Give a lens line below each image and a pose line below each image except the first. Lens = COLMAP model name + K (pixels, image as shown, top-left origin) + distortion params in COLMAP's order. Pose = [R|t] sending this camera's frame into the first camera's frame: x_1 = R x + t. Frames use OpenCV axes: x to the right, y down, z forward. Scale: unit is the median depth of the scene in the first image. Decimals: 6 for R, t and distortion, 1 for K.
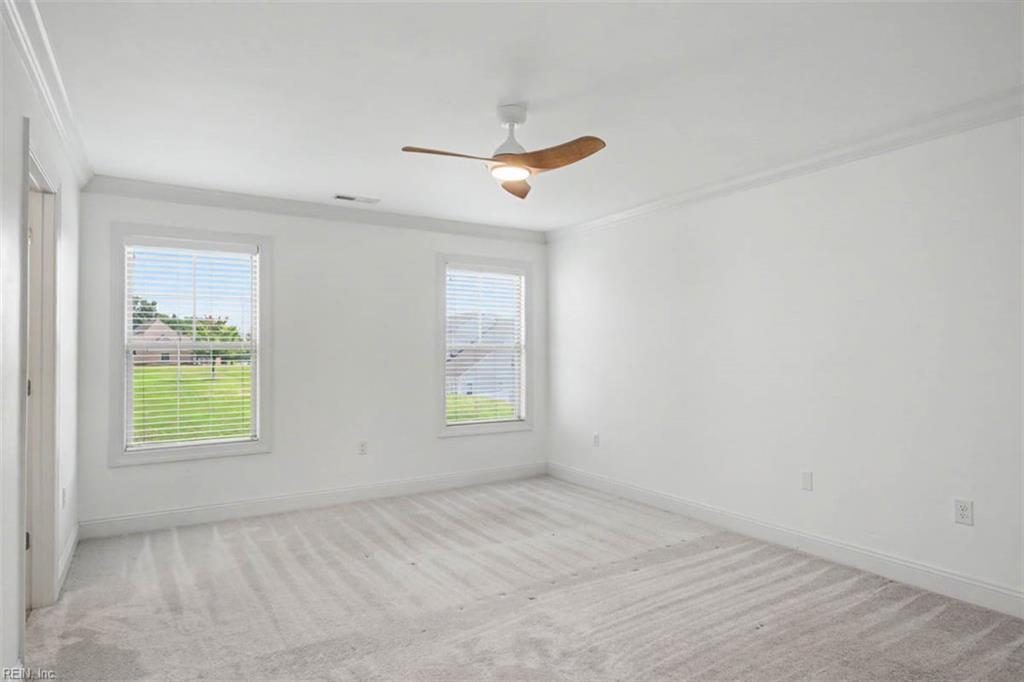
lens RADIAL K [[581.2, 0, 510.2], [0, 581.2, 340.8], [0, 0, 1]] dist [0.005170, 0.003980]
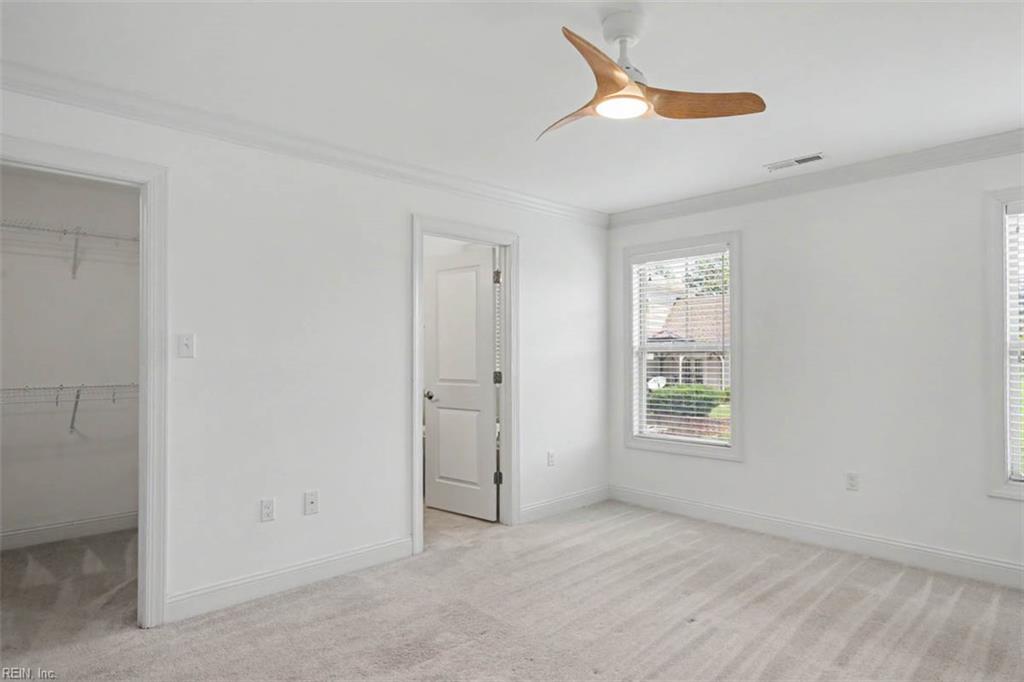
lens RADIAL K [[581.2, 0, 506.8], [0, 581.2, 338.7], [0, 0, 1]] dist [0.005170, 0.003980]
pose [[0.229881, -0.022788, -0.972952, 0.479172], [0.014593, 0.999694, -0.019966, 0.008968], [0.973109, -0.009609, 0.230144, 0.491958]]
